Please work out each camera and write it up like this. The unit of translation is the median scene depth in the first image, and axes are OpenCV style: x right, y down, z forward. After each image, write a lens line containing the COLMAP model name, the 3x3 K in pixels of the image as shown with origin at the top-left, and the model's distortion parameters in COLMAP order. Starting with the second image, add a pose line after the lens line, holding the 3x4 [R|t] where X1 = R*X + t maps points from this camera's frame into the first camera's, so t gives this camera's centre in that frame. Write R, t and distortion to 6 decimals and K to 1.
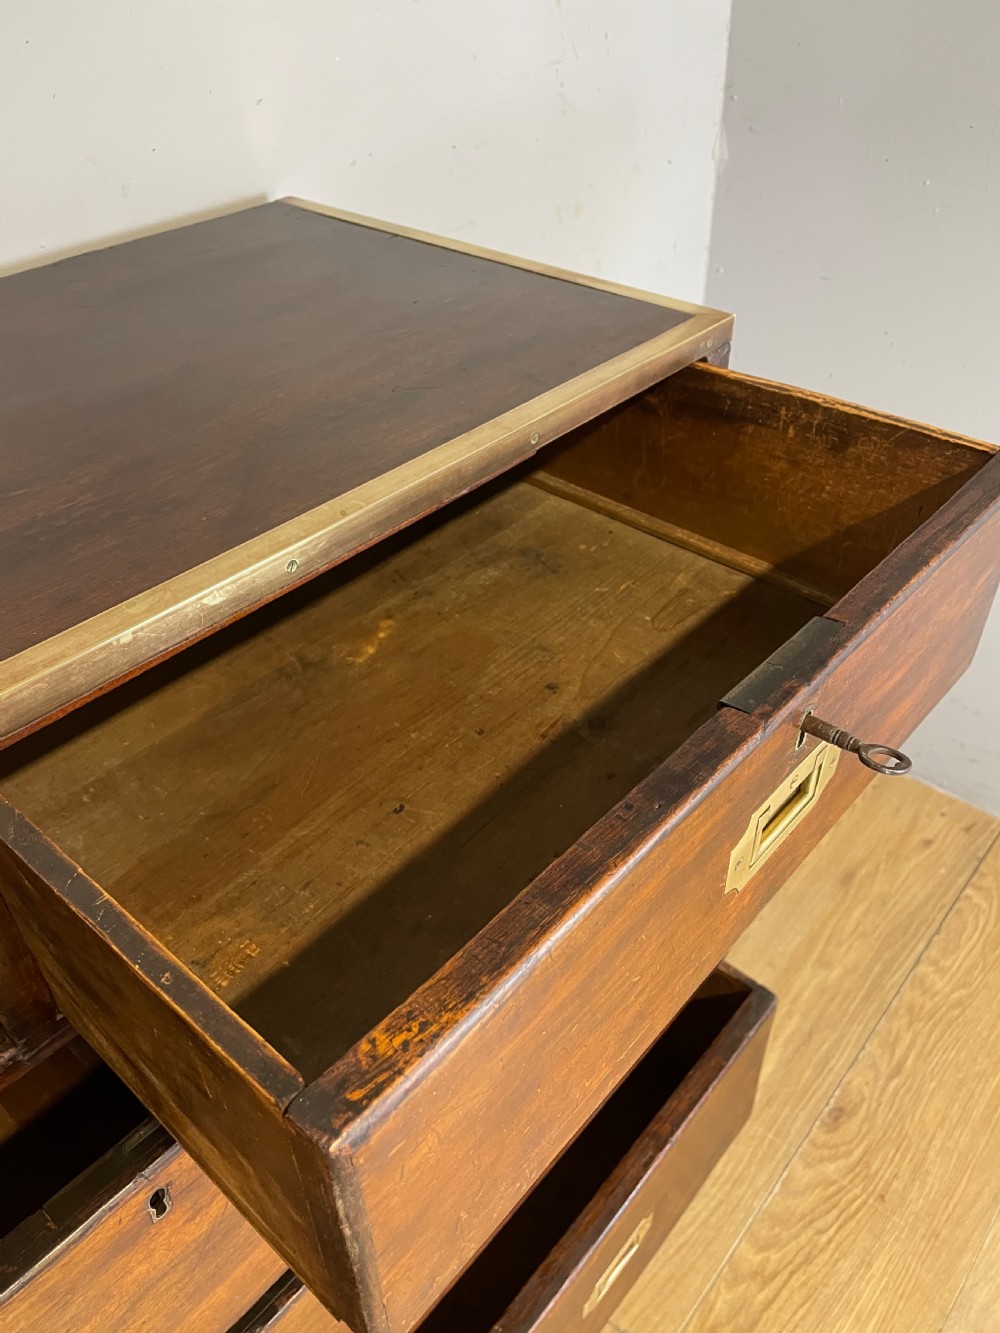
lens RADIAL K [[1028.5, 0, 505.2], [0, 1028.5, 664.2], [0, 0, 1]] dist [0.098113, -0.133530]
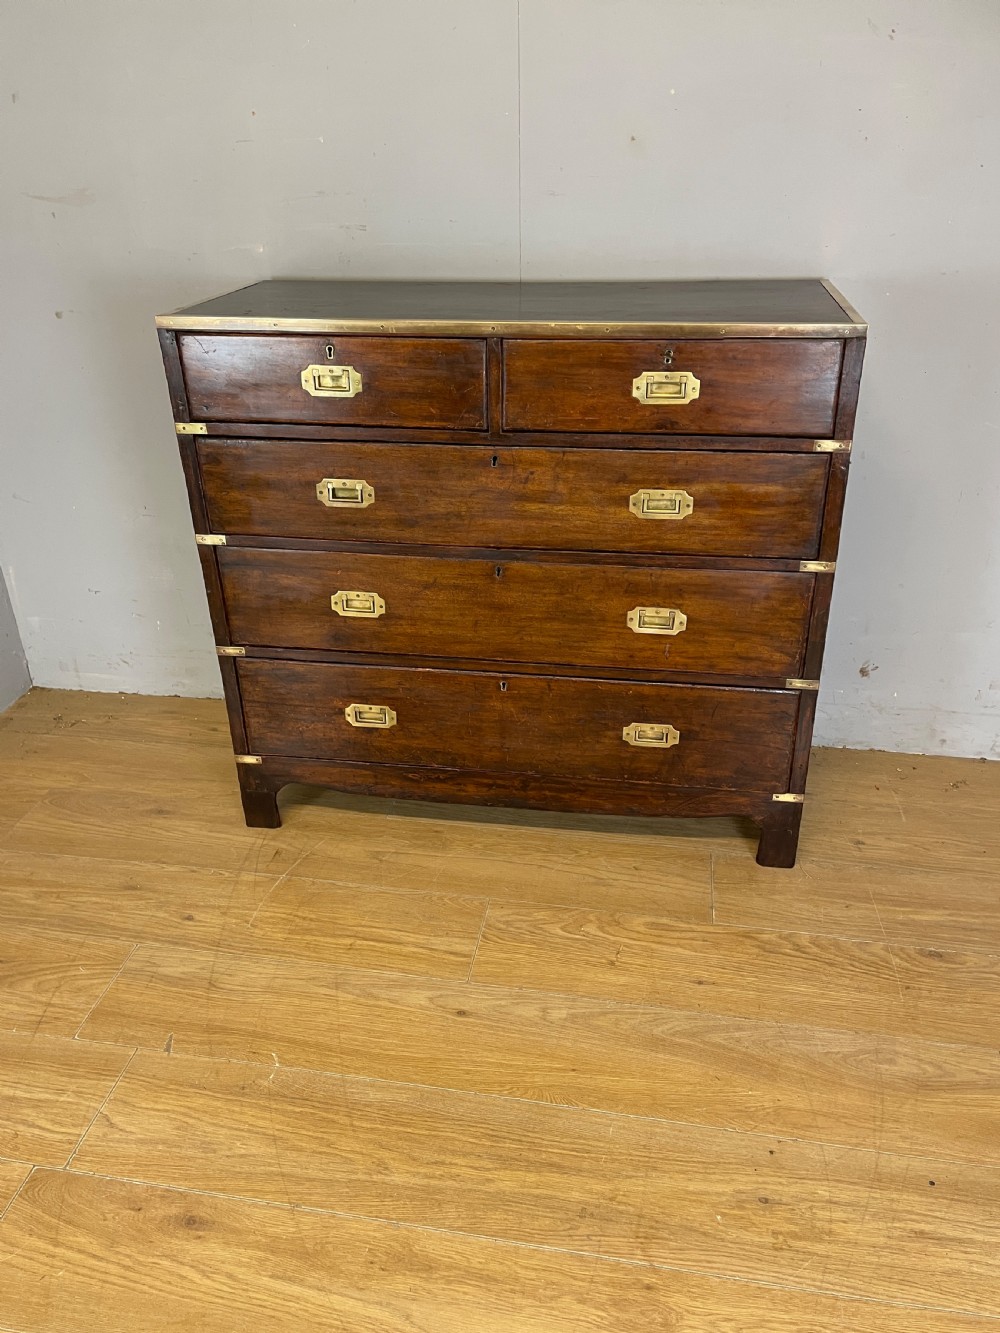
lens RADIAL K [[1000.4, 0, 504.5], [0, 1000.4, 661.3], [0, 0, 1]] dist [0.101801, -0.118078]
pose [[0.510353, 0.402956, -0.759715, 0.858239], [-0.525364, 0.845498, 0.095532, 0.264292], [0.680832, 0.350372, 0.643200, -0.366878]]
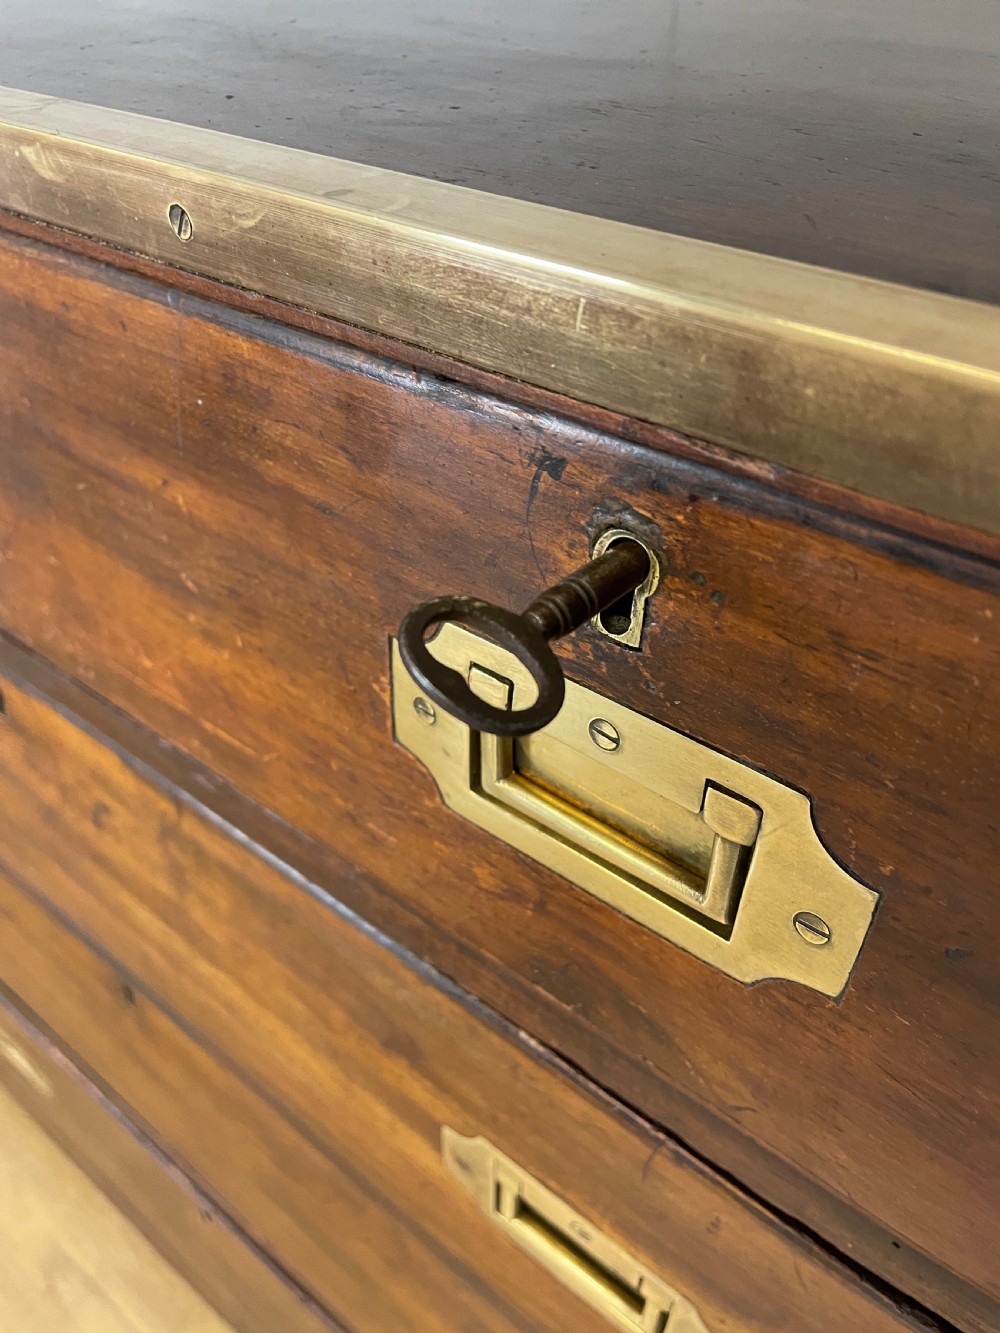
lens RADIAL K [[1028.5, 0, 505.2], [0, 1028.5, 664.2], [0, 0, 1]] dist [0.098113, -0.133530]
pose [[0.014510, 0.638116, -0.769803, 0.047529], [-0.616674, 0.611739, 0.495467, -0.059410], [0.787085, 0.467529, 0.402387, 0.315535]]
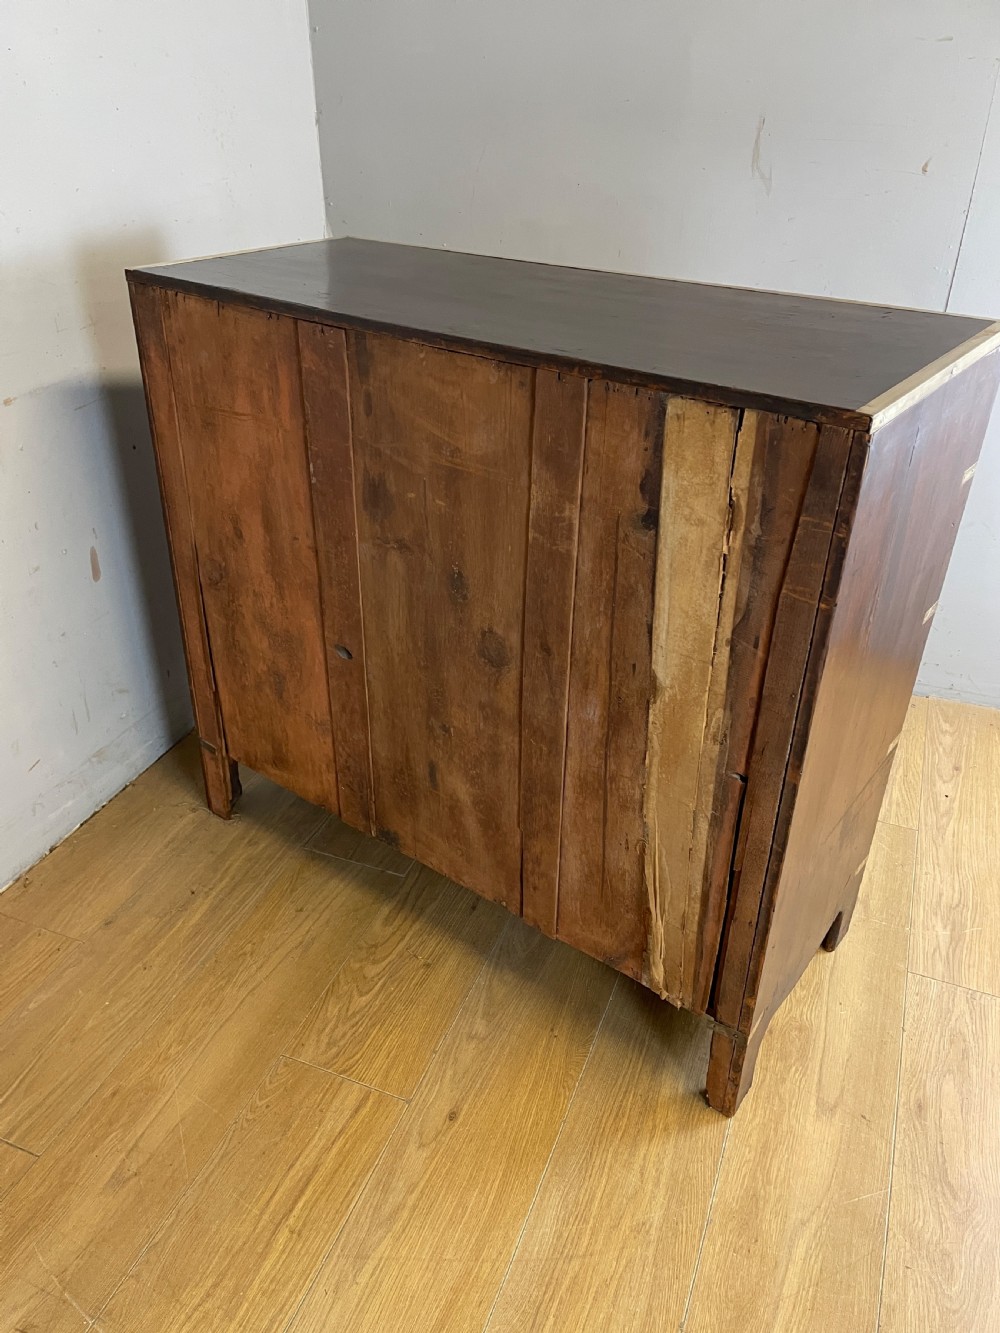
lens RADIAL K [[998.4, 0, 476.3], [0, 998.4, 669.5], [0, 0, 1]] dist [0.093084, -0.113970]
pose [[0.953477, -0.145863, 0.263830, -0.103815], [0.176808, 0.979404, -0.097504, 0.417085], [-0.244174, 0.139615, 0.959628, -0.551097]]
